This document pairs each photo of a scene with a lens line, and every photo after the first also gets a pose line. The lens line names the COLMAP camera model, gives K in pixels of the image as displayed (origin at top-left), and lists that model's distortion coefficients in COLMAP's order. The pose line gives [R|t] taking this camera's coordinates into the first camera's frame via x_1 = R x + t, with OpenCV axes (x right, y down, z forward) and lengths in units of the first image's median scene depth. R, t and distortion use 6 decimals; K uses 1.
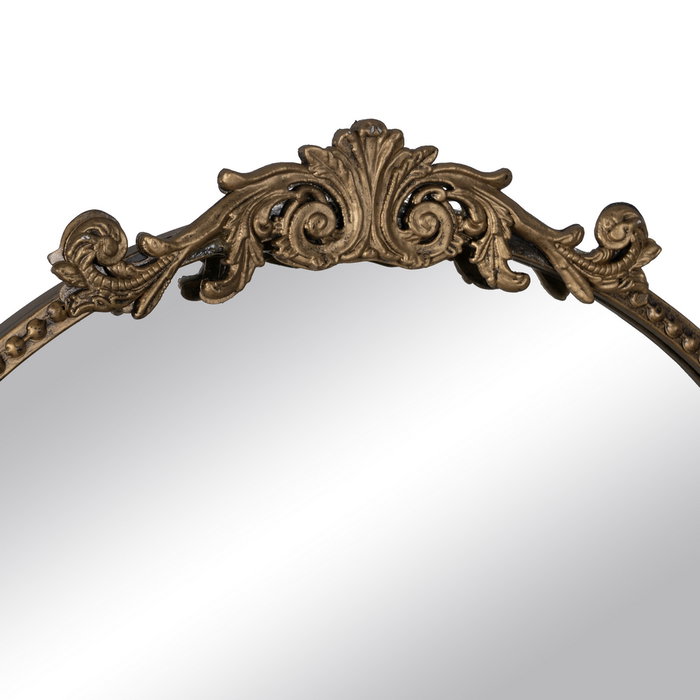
lens RADIAL K [[2895.9, 0, 349.7], [0, 2895.9, 350.0], [0, 0, 1]] dist [0.065806, 0.000000]
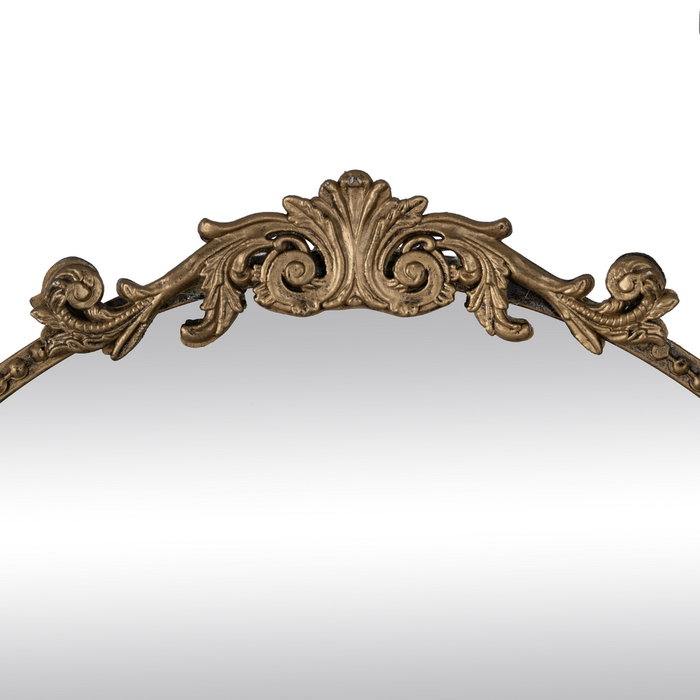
lens RADIAL K [[2895.9, 0, 351.3], [0, 2895.9, 350.0], [0, 0, 1]] dist [0.065806, 0.000000]
pose [[0.921643, 0.018866, -0.387580, 0.402502], [-0.024482, 0.999655, -0.009557, -0.006356], [0.387266, 0.018297, 0.921786, 0.058310]]
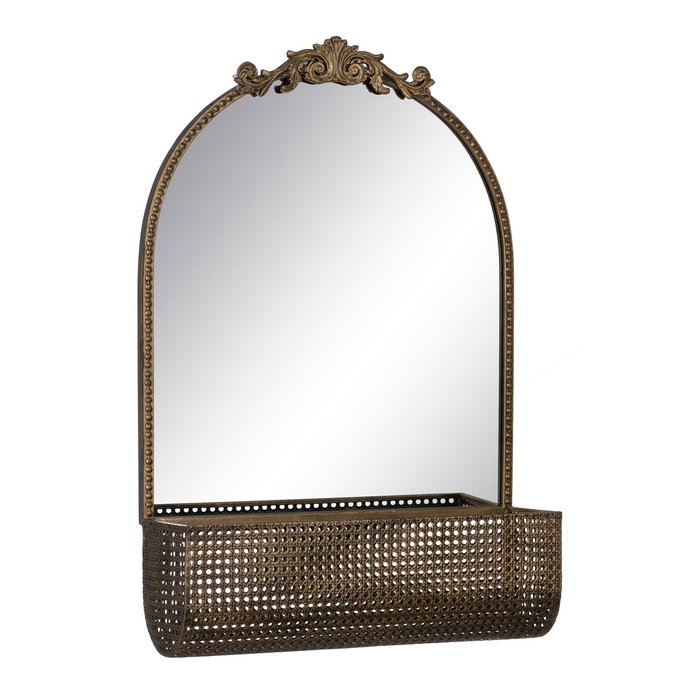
lens RADIAL K [[2905.2, 0, 350.2], [0, 2905.2, 349.5], [0, 0, 1]] dist [-0.409414, 0.000000]
pose [[0.999011, 0.010102, -0.043303, 0.159244], [-0.011535, 0.999390, -0.032974, 0.357549], [0.042943, 0.033441, 0.998518, -2.080634]]
